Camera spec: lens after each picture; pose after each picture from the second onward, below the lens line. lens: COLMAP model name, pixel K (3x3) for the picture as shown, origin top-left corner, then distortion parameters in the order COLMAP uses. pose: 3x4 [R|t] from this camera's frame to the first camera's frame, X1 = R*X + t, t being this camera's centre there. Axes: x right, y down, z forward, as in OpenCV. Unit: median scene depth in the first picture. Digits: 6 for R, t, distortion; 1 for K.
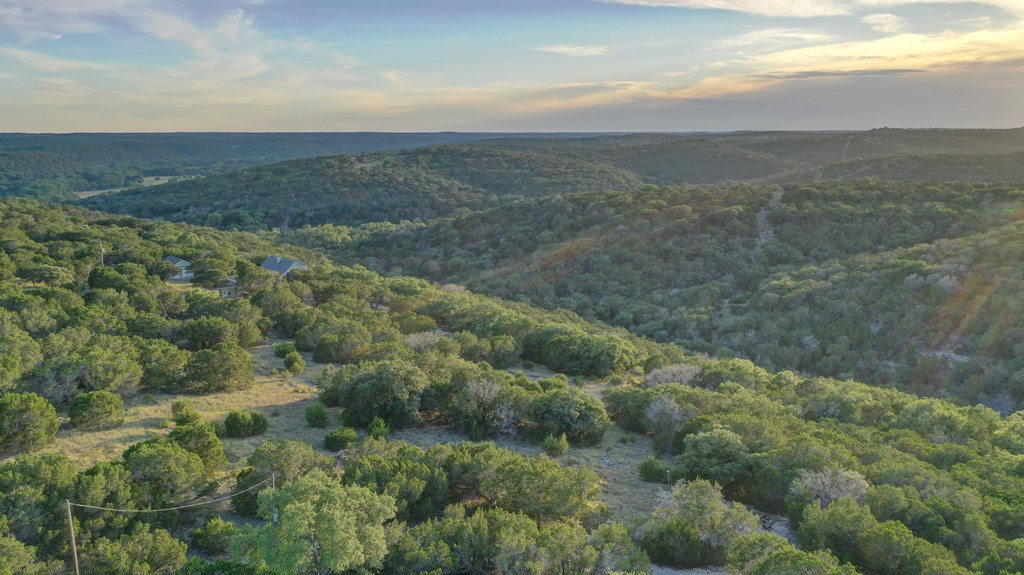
lens RADIAL K [[813.5, 0, 511.9], [0, 813.5, 282.2], [0, 0, 1]] dist [0.003656, -0.004071]
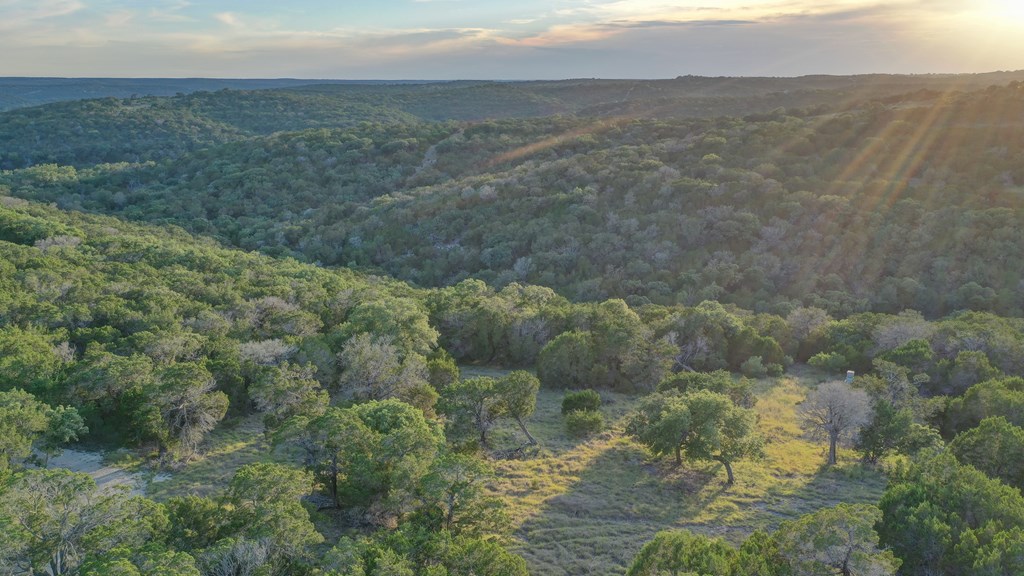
lens RADIAL K [[813.5, 0, 516.0], [0, 813.5, 291.8], [0, 0, 1]] dist [0.003656, -0.004071]
pose [[0.984001, -0.039798, 0.173664, 0.088035], [0.027193, 0.996860, 0.074368, 0.014562], [-0.176078, -0.068456, 0.981993, -0.049416]]
